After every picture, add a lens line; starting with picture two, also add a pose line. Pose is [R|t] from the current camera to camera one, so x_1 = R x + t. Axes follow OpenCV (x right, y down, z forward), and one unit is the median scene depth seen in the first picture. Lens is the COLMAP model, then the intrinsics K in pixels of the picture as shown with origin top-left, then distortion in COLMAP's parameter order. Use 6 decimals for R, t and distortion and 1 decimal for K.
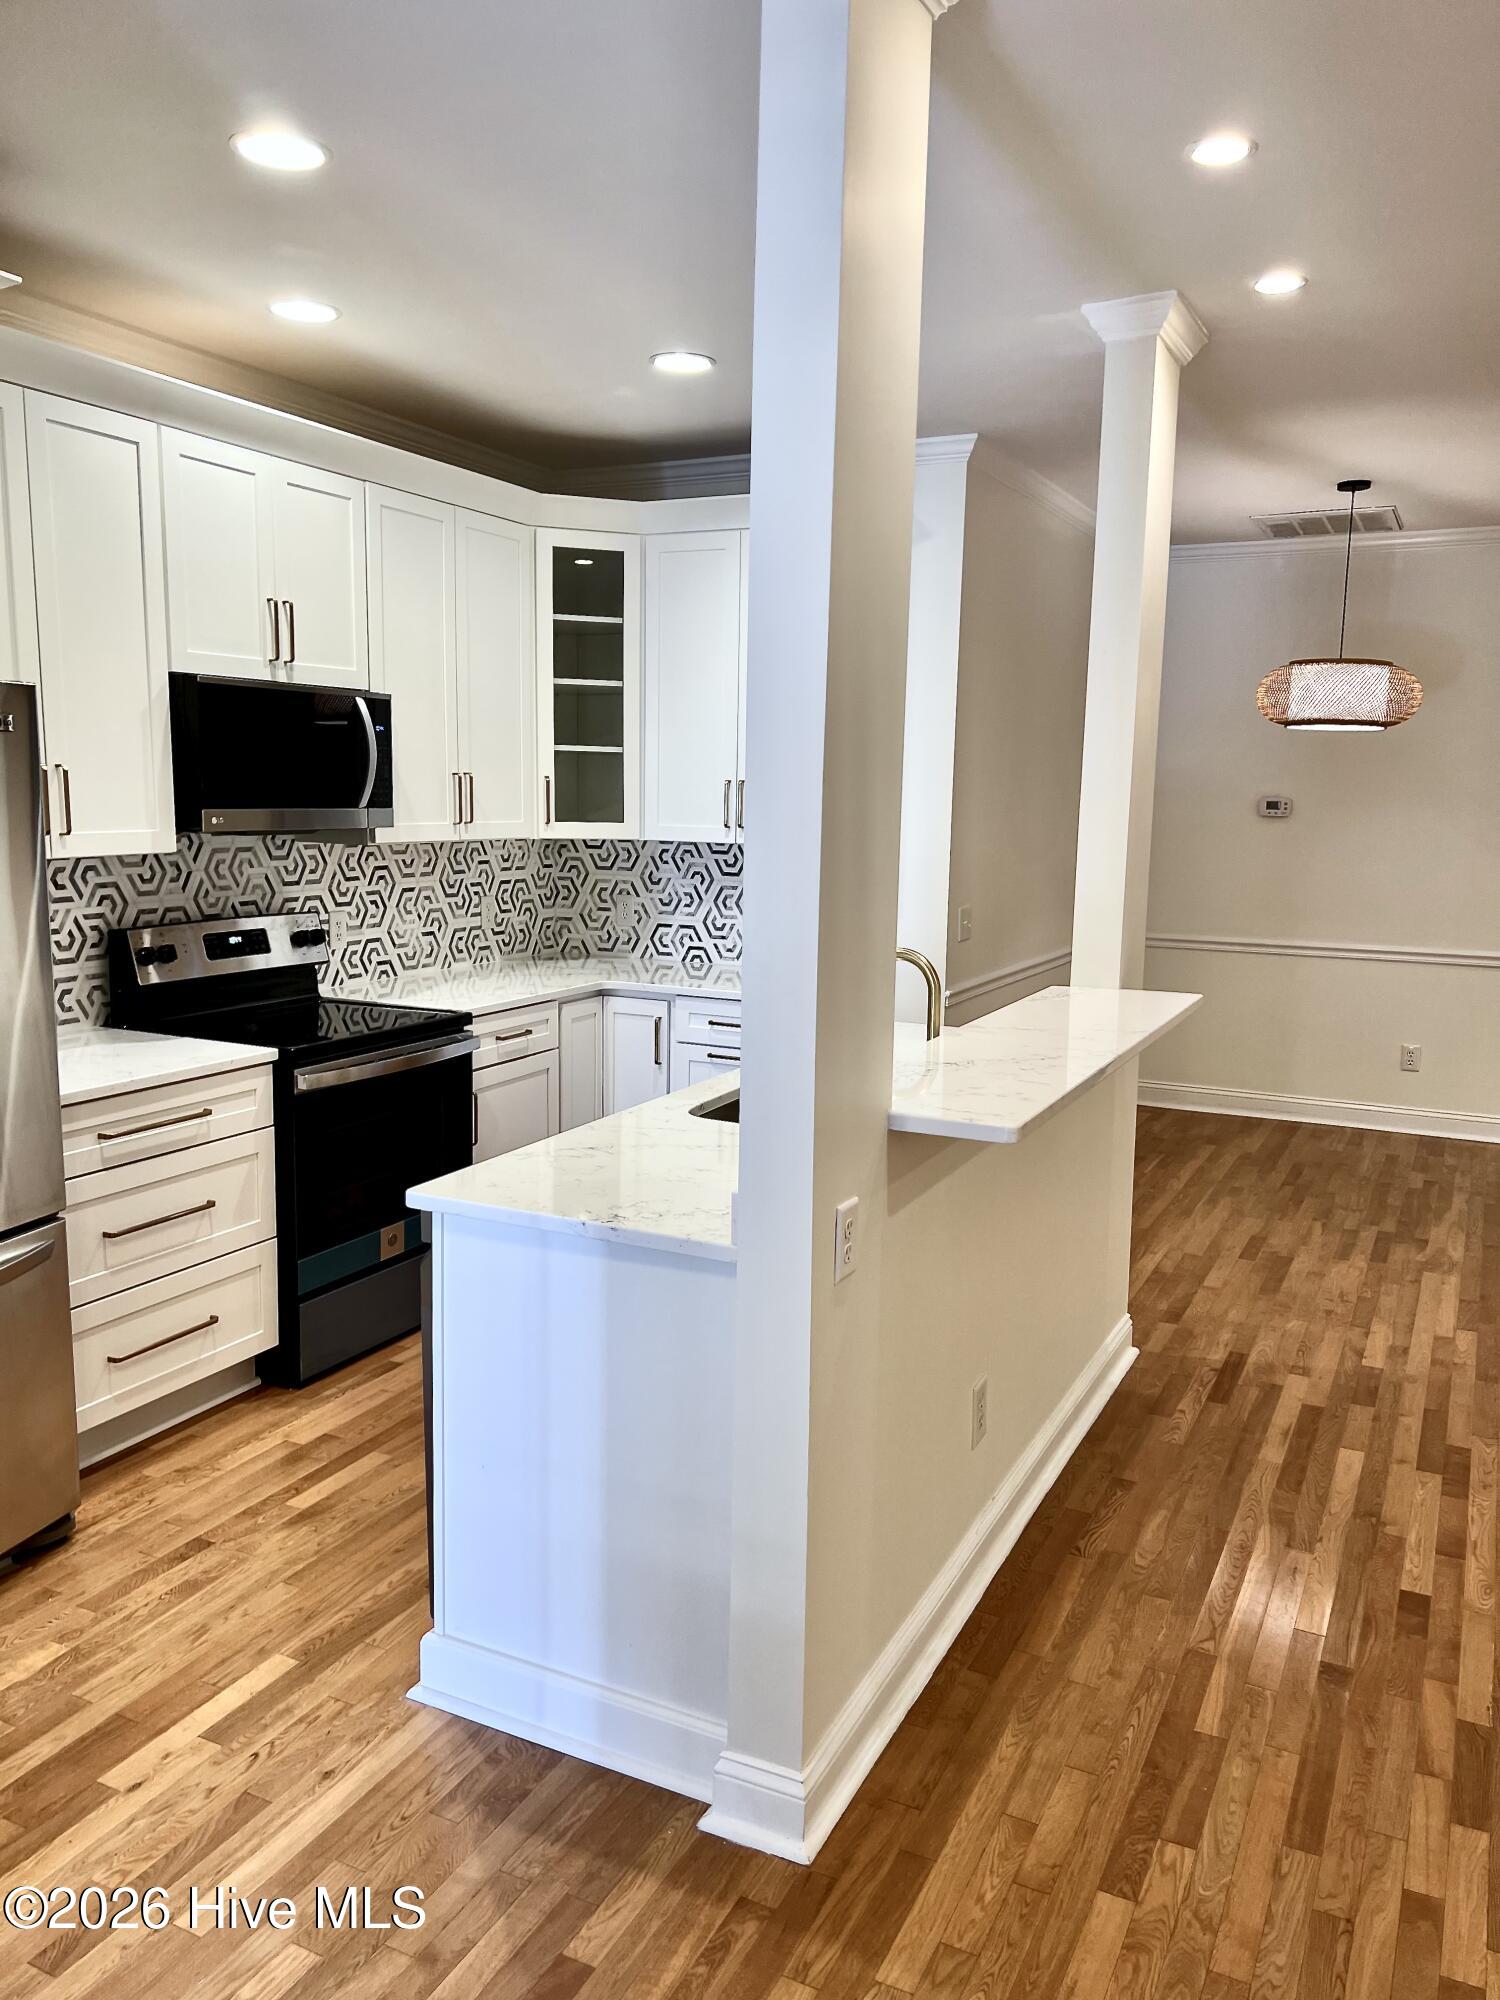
lens RADIAL K [[1491.4, 0, 767.6], [0, 1491.4, 1004.5], [0, 0, 1]] dist [0.060392, -0.065010]
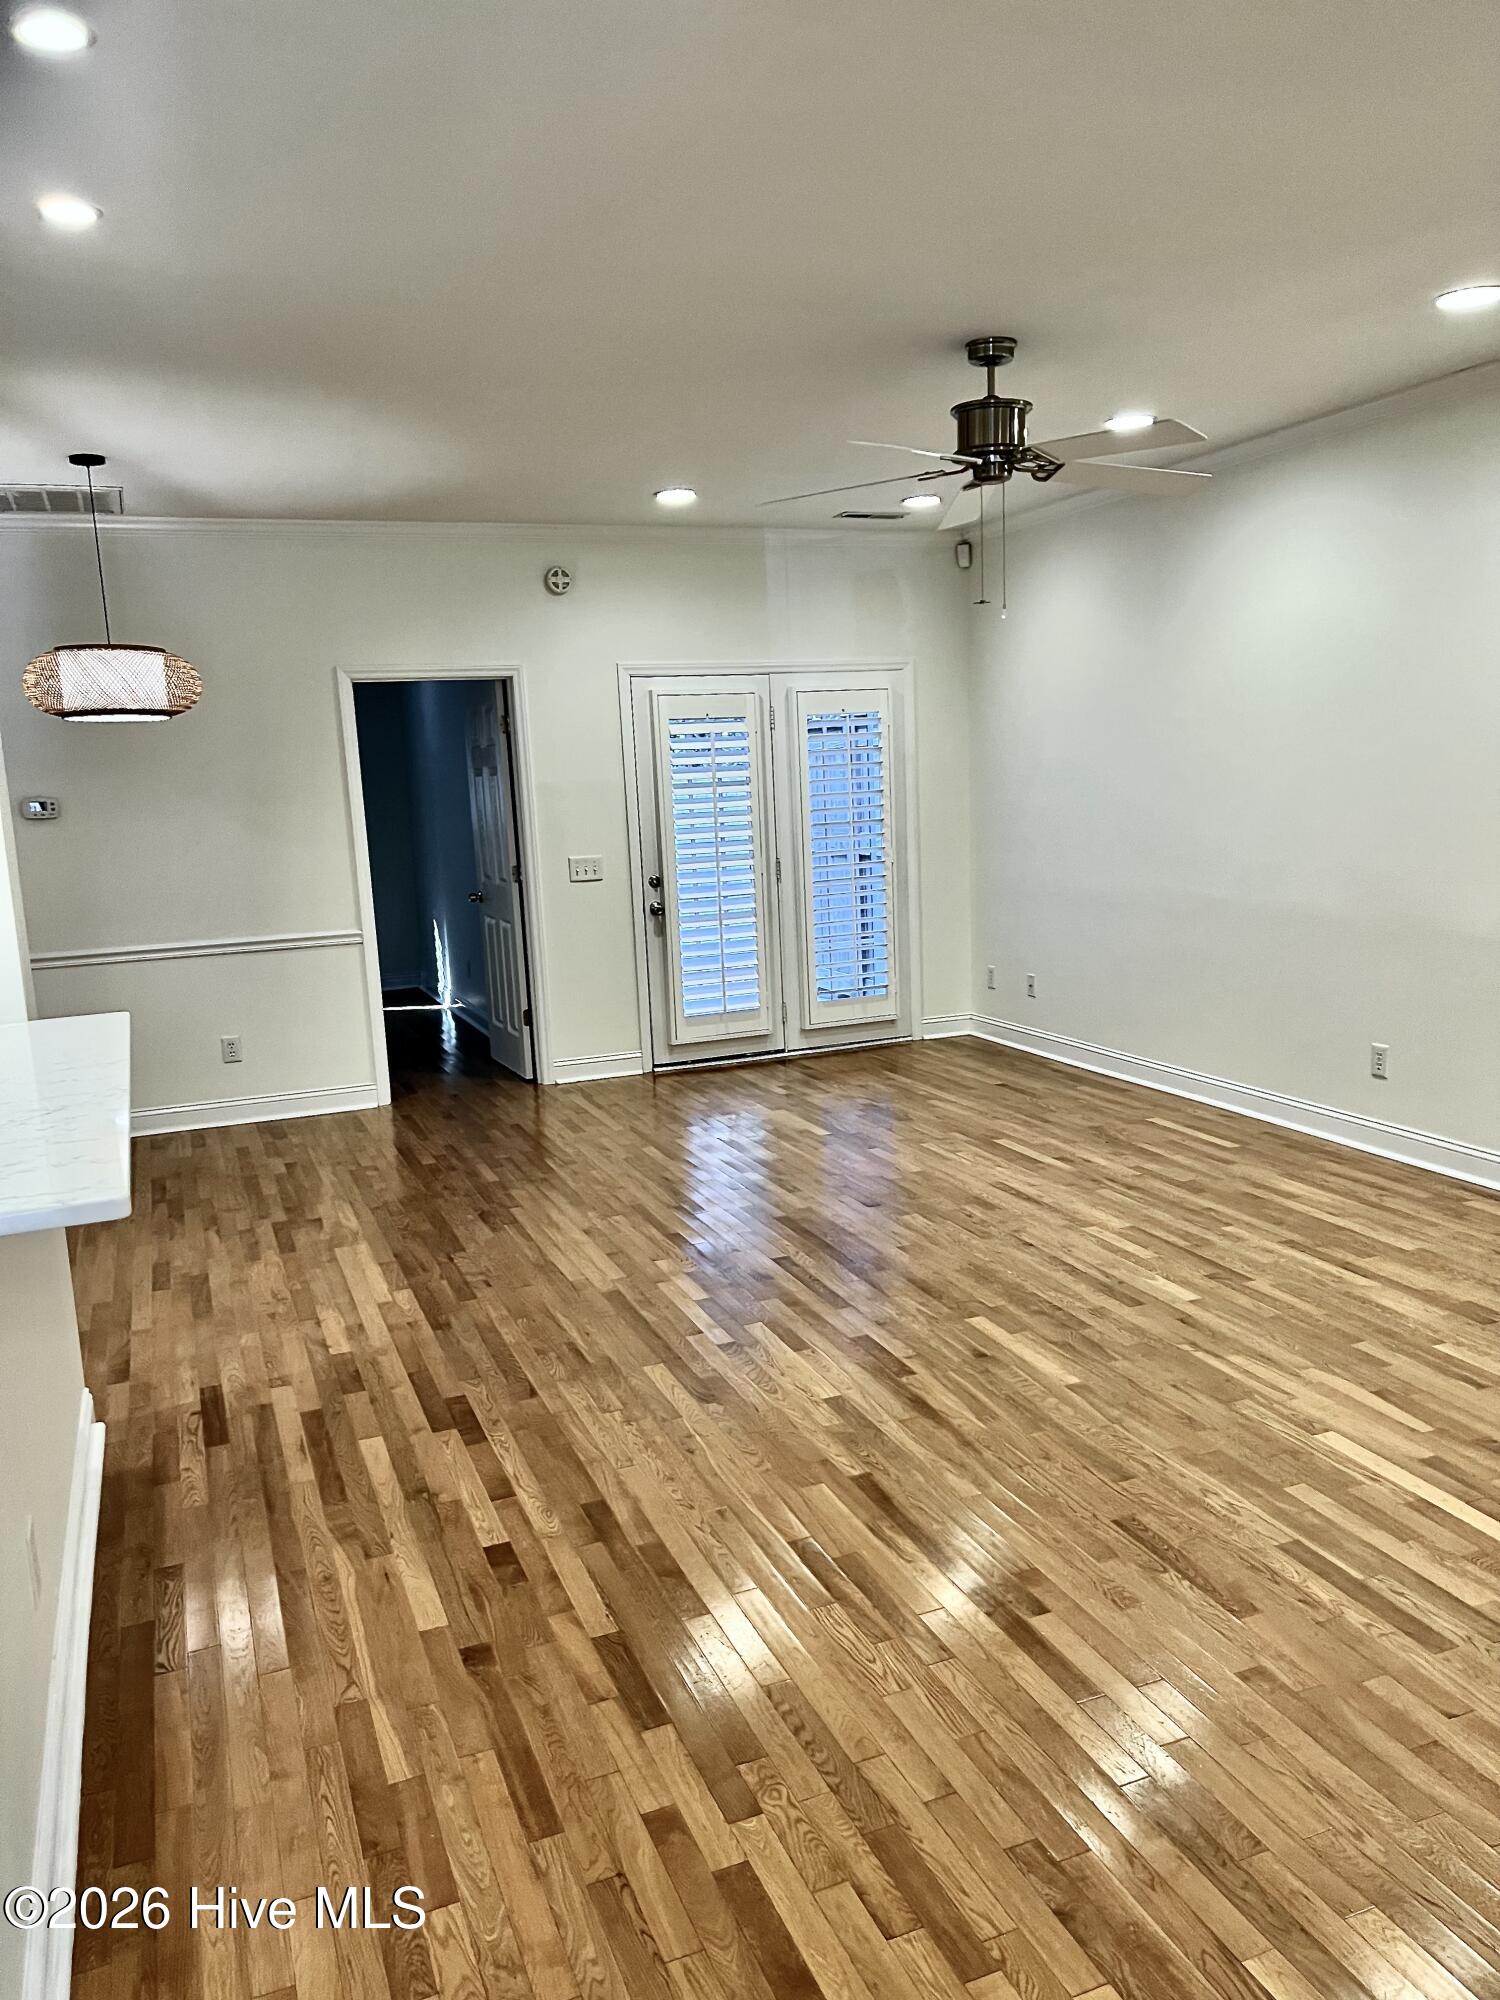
lens RADIAL K [[1491.4, 0, 758.2], [0, 1491.4, 1012.0], [0, 0, 1]] dist [0.060392, -0.065010]
pose [[0.669166, -0.163542, 0.724894, -0.087216], [0.160521, 0.984264, 0.073878, -0.009641], [-0.725569, 0.066924, 0.684887, 0.092681]]
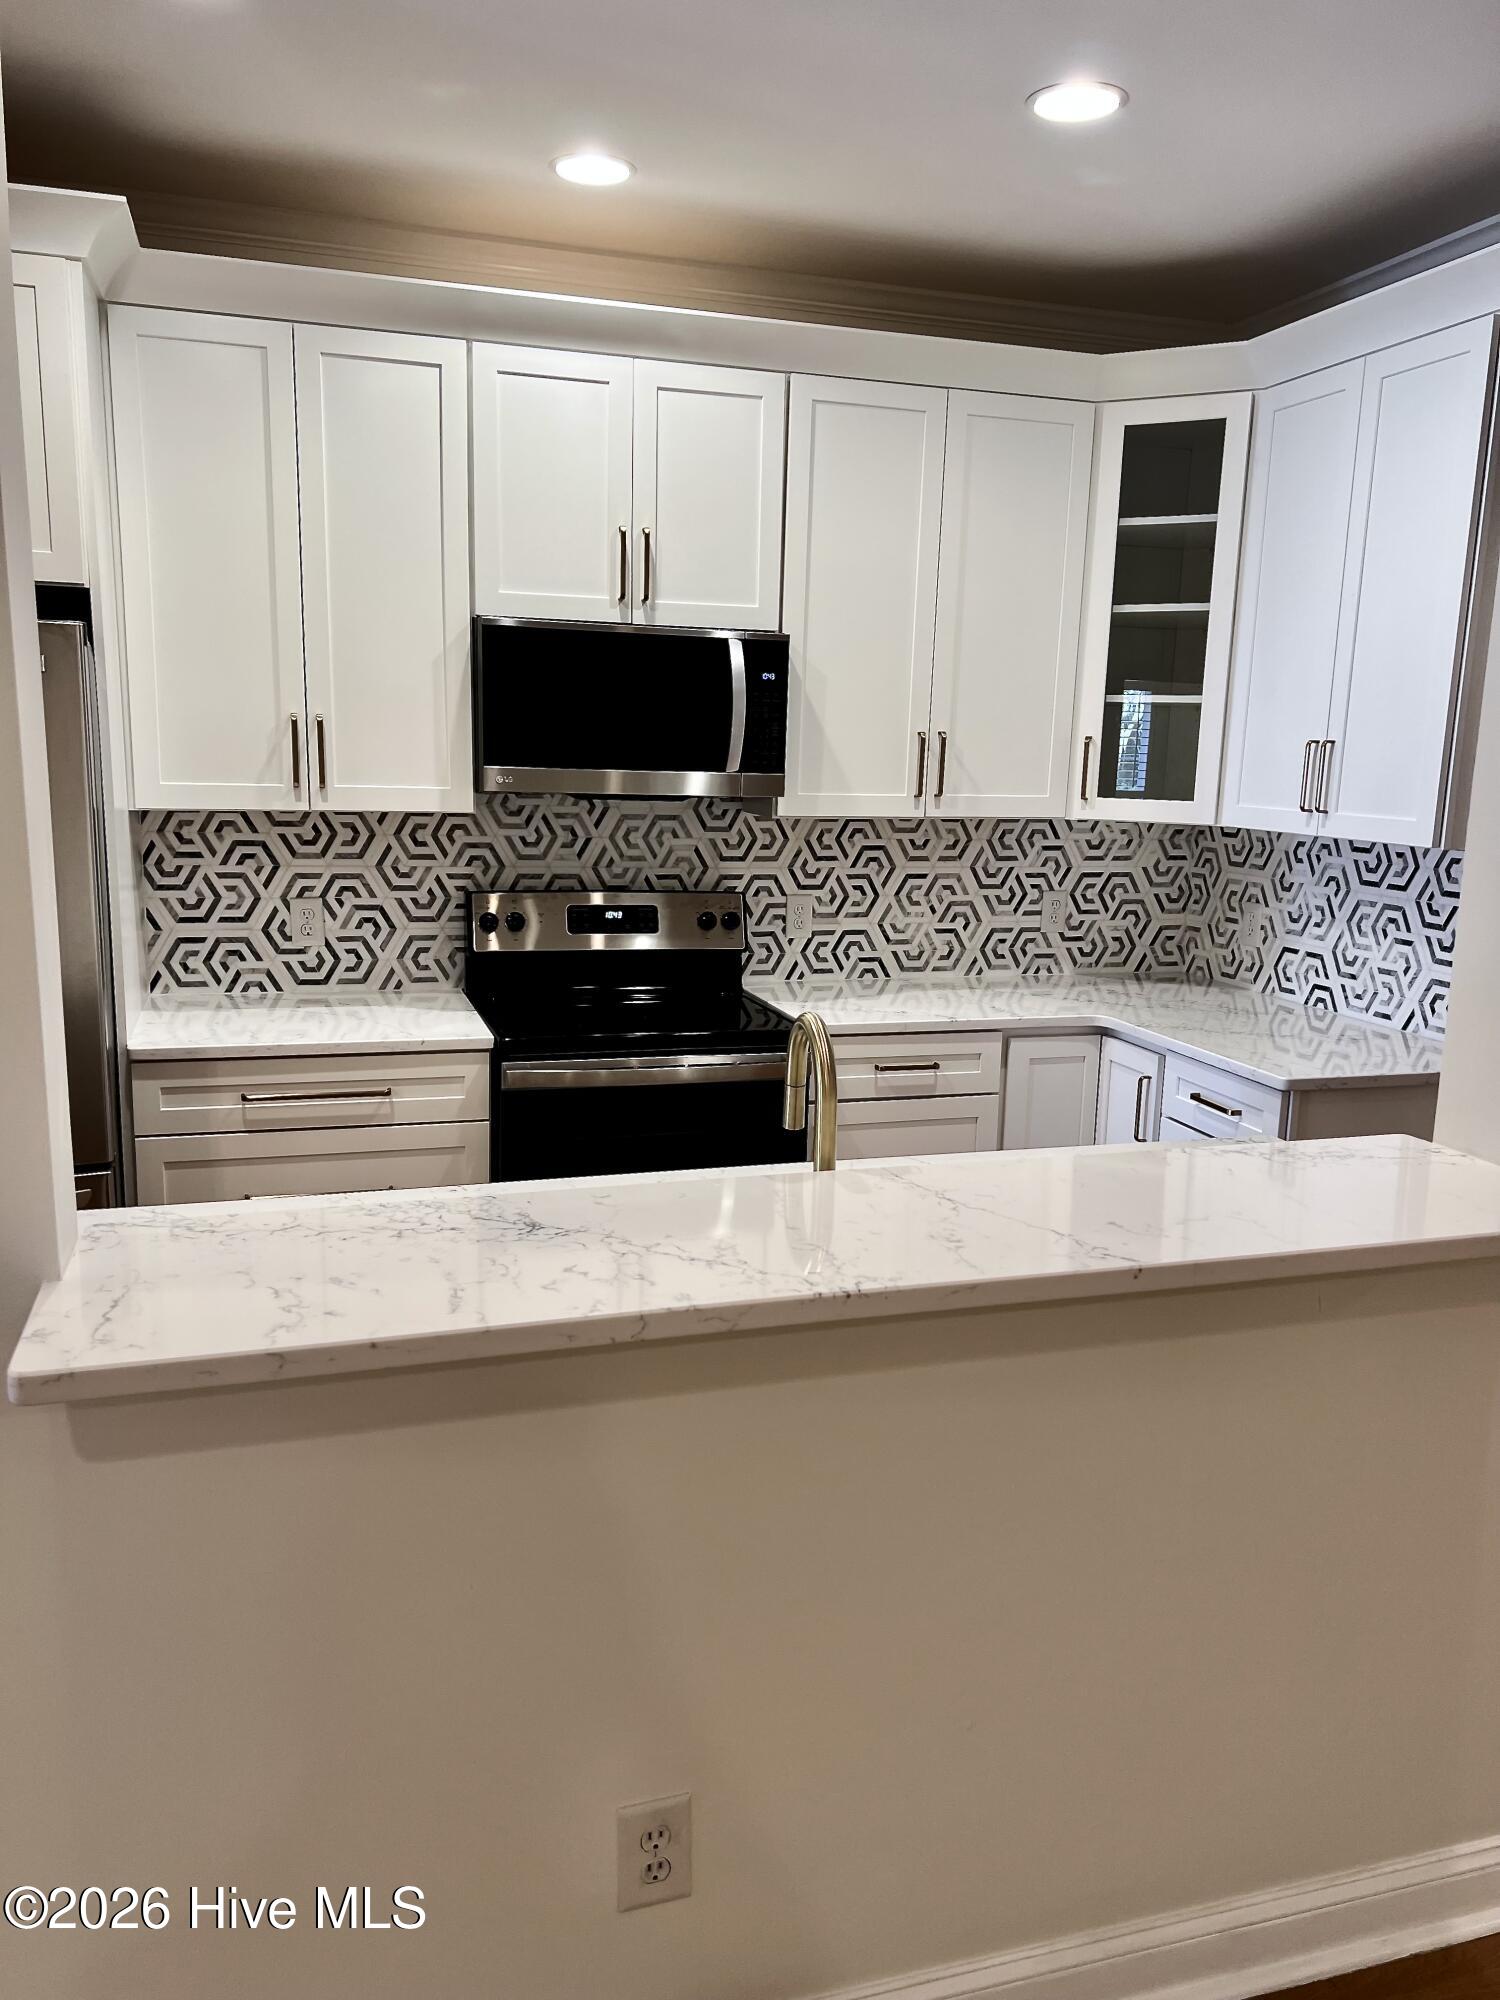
lens RADIAL K [[1491.4, 0, 762.1], [0, 1491.4, 1028.4], [0, 0, 1]] dist [0.060392, -0.065010]
pose [[0.684318, 0.139206, -0.715773, 0.339673], [-0.120339, 0.989709, 0.077431, -0.051589], [0.719185, 0.033148, 0.694027, 0.402974]]
